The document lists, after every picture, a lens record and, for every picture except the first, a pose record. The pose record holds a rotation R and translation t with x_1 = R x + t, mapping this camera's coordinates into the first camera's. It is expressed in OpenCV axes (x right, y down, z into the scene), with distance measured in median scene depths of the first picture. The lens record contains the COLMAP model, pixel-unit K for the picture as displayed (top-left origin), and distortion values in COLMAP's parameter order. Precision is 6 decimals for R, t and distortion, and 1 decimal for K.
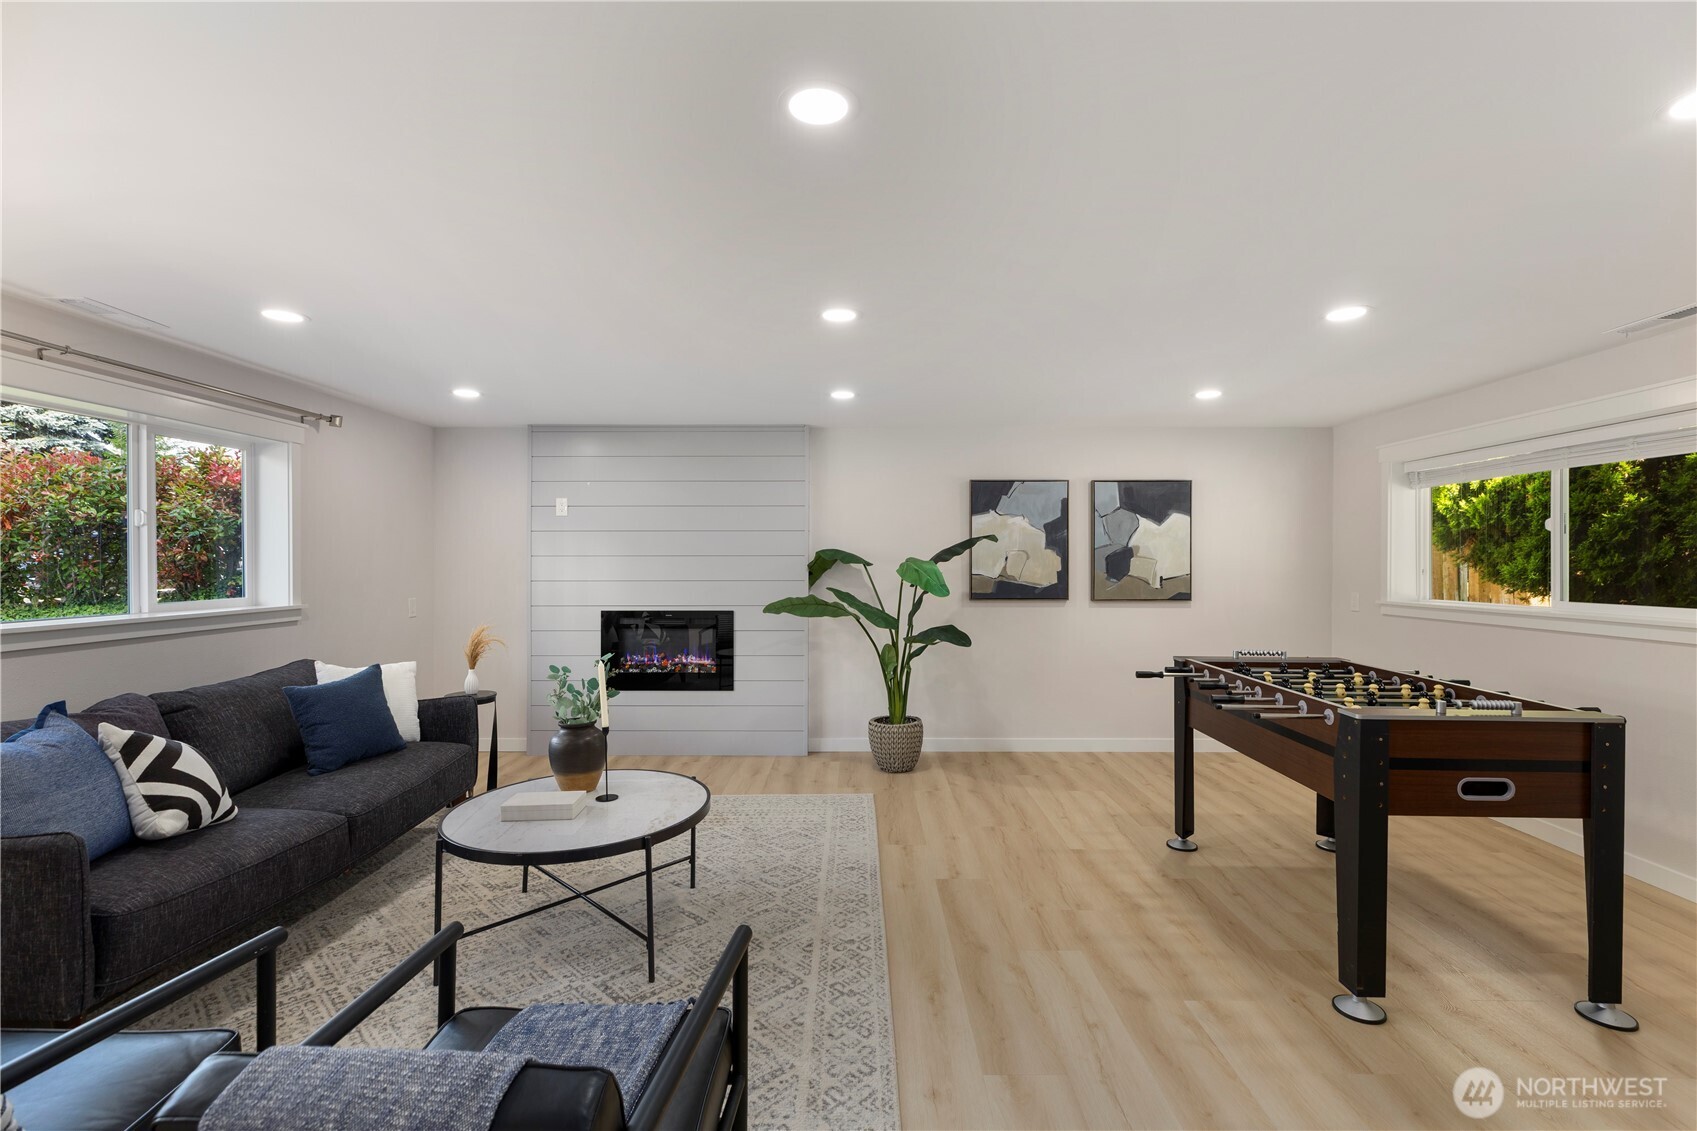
lens RADIAL K [[764.2, 0, 857.8], [0, 764.2, 561.6], [0, 0, 1]] dist [0.003490, -0.000579]
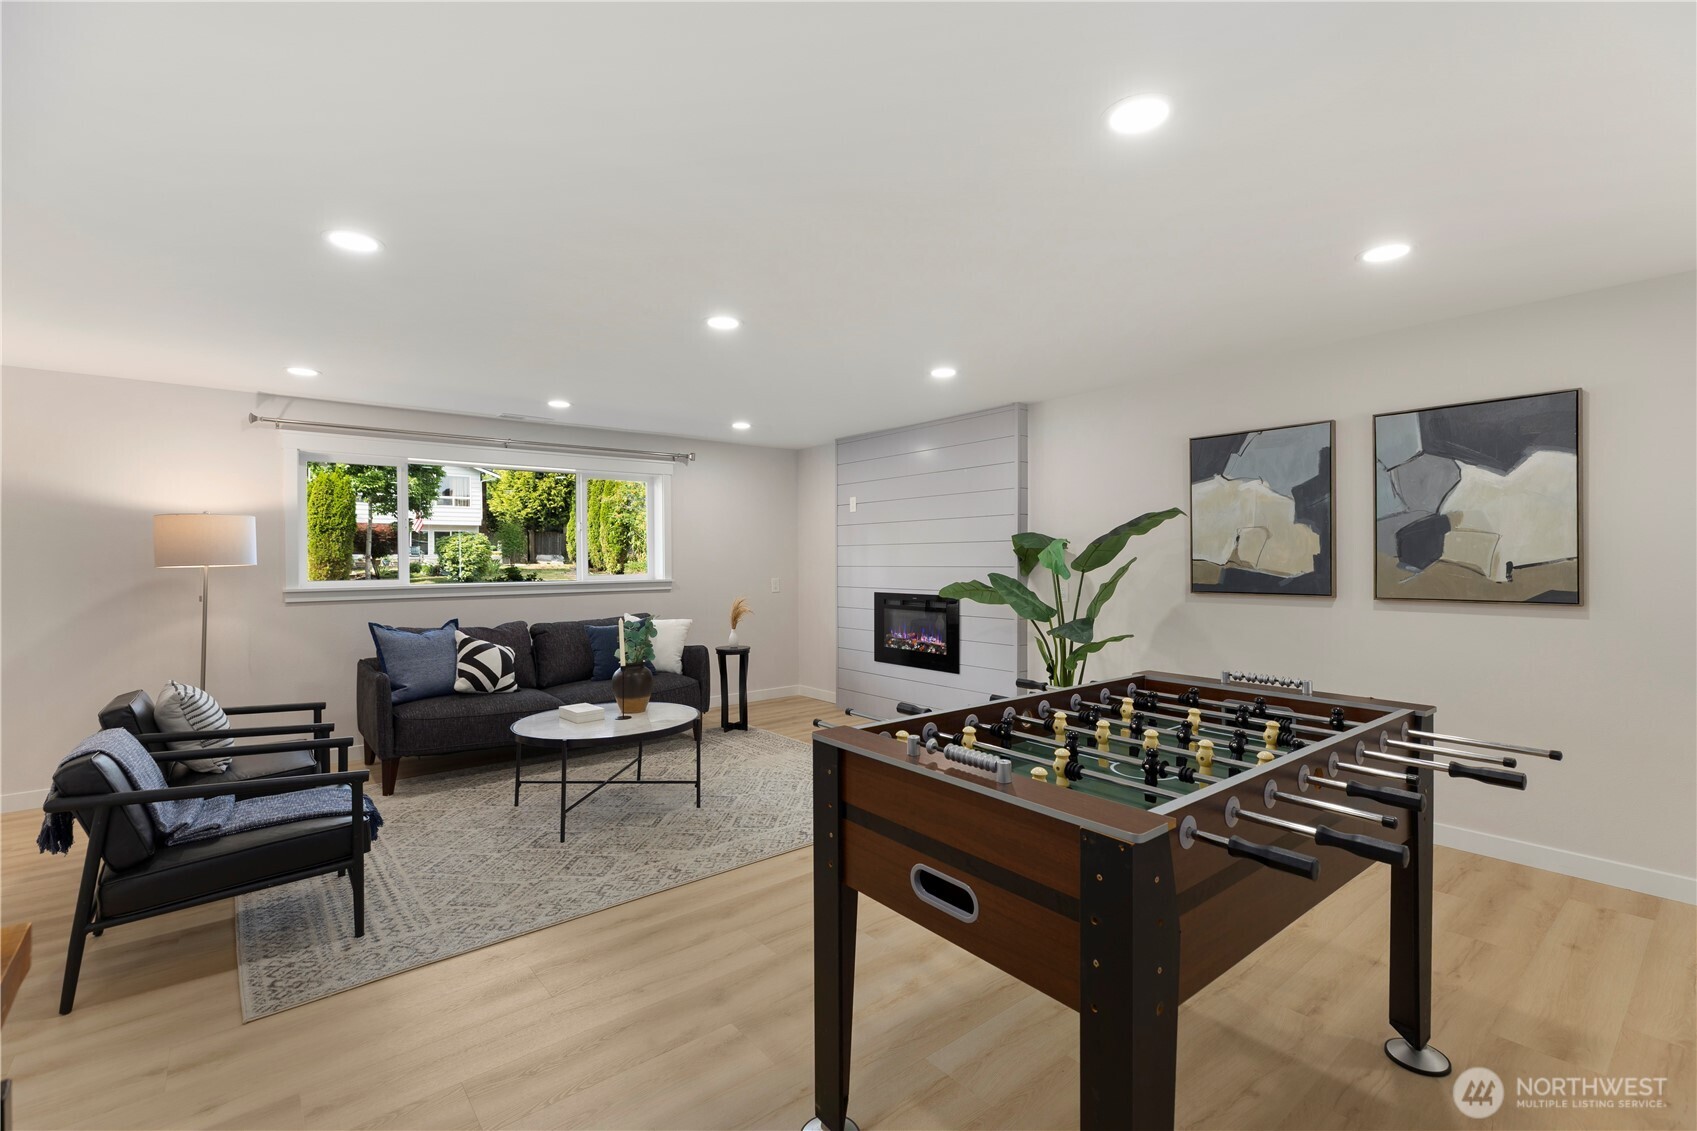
lens RADIAL K [[764.2, 0, 855.2], [0, 764.2, 559.0], [0, 0, 1]] dist [0.003490, -0.000579]
pose [[0.632428, -0.004186, -0.774608, 0.803032], [0.005974, 0.999982, -0.000527, 0.021474], [0.774596, -0.004294, 0.632442, 0.363542]]
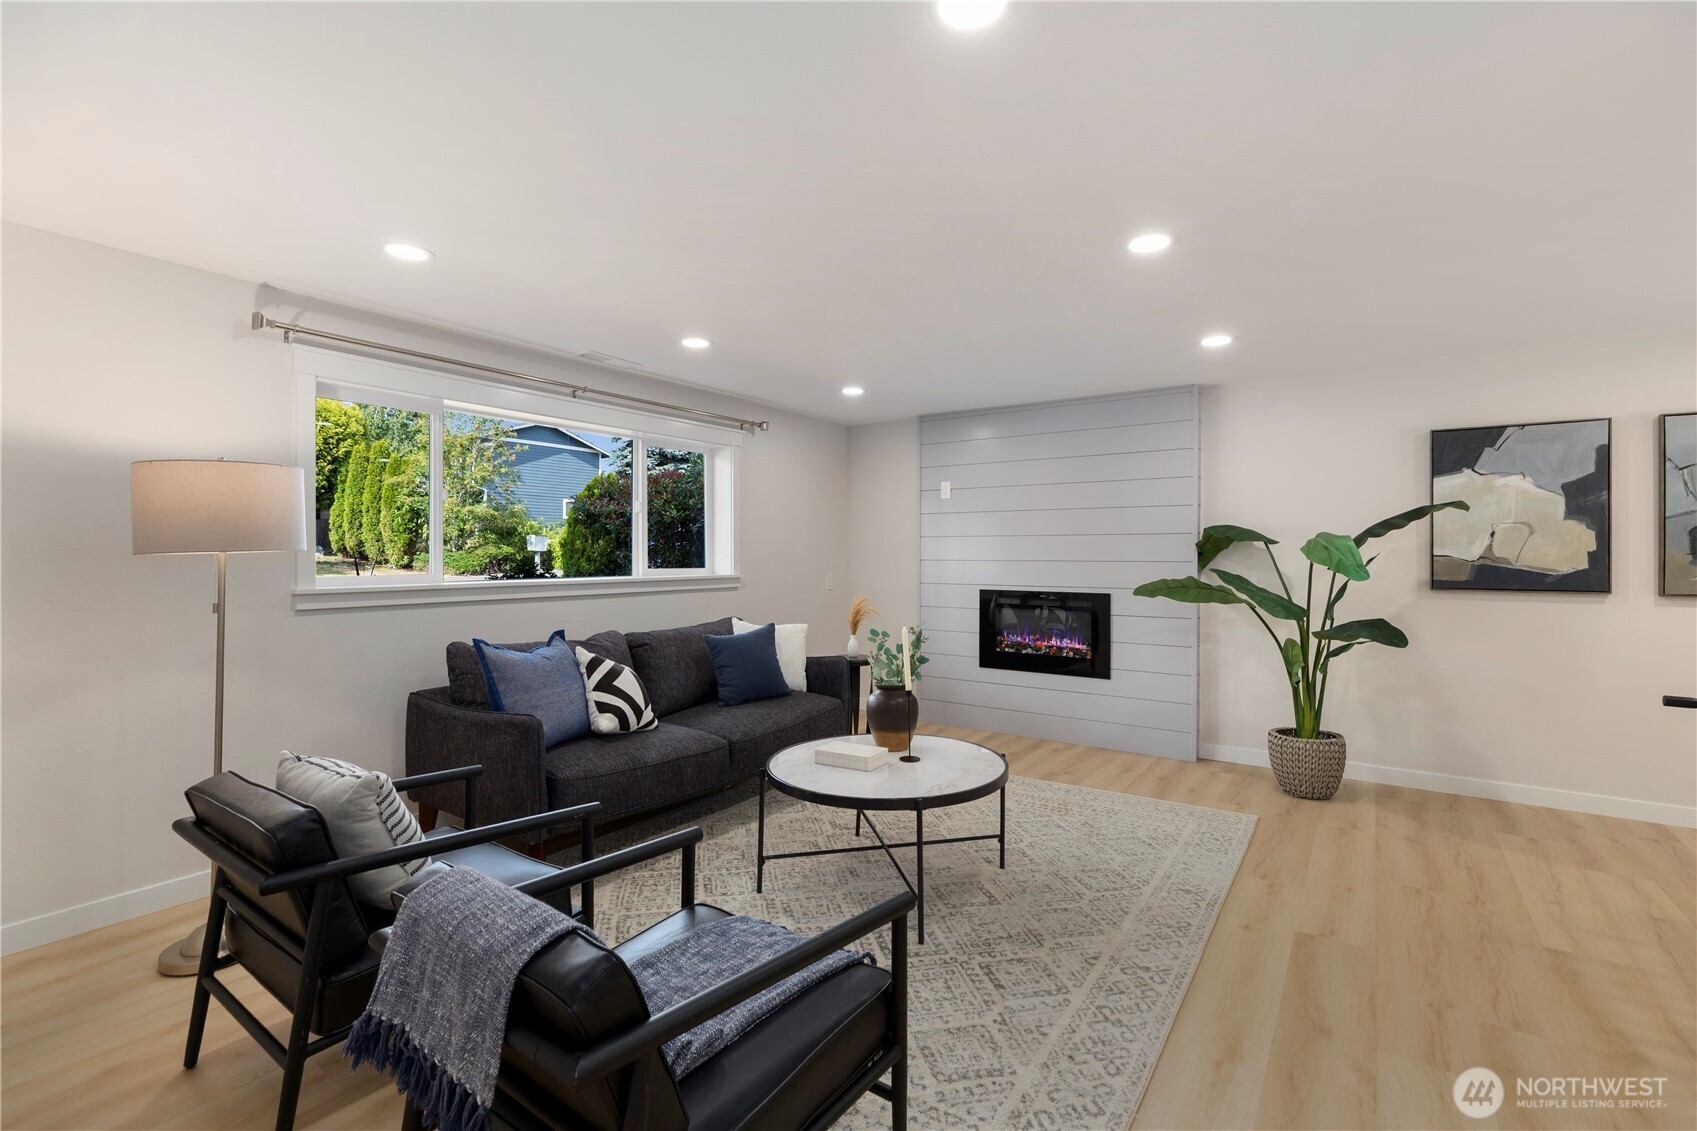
lens RADIAL K [[764.2, 0, 852.9], [0, 764.2, 551.3], [0, 0, 1]] dist [0.003490, -0.000579]
pose [[0.825402, 0.000585, -0.564545, 0.154961], [-0.003045, 0.999990, -0.003415, 0.025113], [0.564537, 0.004538, 0.825395, 0.079399]]
